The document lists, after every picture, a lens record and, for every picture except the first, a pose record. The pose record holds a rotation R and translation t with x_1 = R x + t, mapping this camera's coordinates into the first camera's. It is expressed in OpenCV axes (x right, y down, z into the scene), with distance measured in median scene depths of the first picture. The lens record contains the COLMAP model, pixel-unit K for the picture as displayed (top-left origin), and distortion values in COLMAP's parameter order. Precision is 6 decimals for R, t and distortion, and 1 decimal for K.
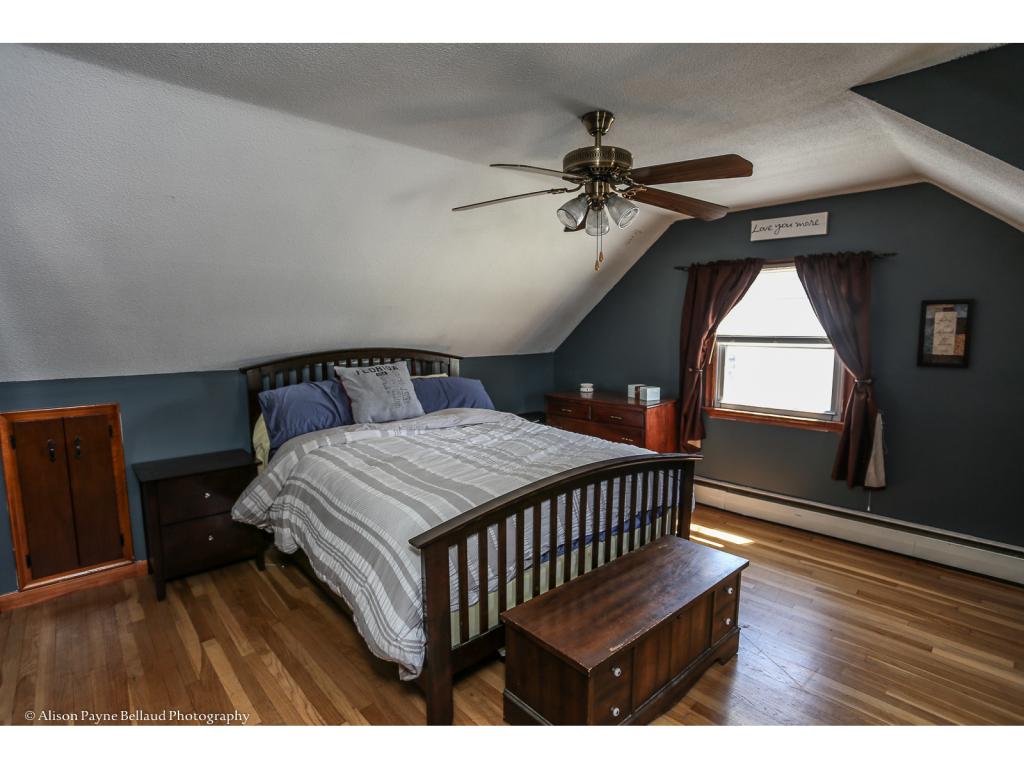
lens RADIAL K [[493.6, 0, 504.0], [0, 493.6, 386.6], [0, 0, 1]] dist [-0.067353, 0.021076]
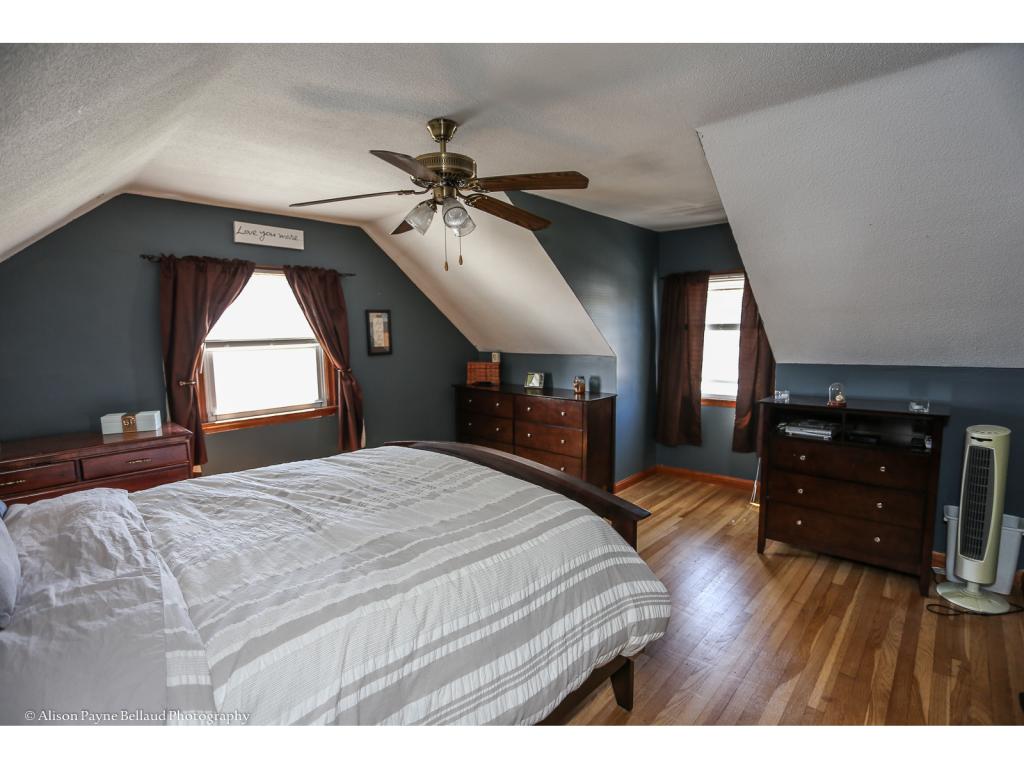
lens RADIAL K [[493.6, 0, 504.0], [0, 493.6, 386.6], [0, 0, 1]] dist [-0.067353, 0.021076]
pose [[-0.050307, -0.111491, 0.992491, -0.551658], [0.133370, 0.984099, 0.117309, -0.062607], [-0.989789, 0.138270, -0.034638, 0.589834]]
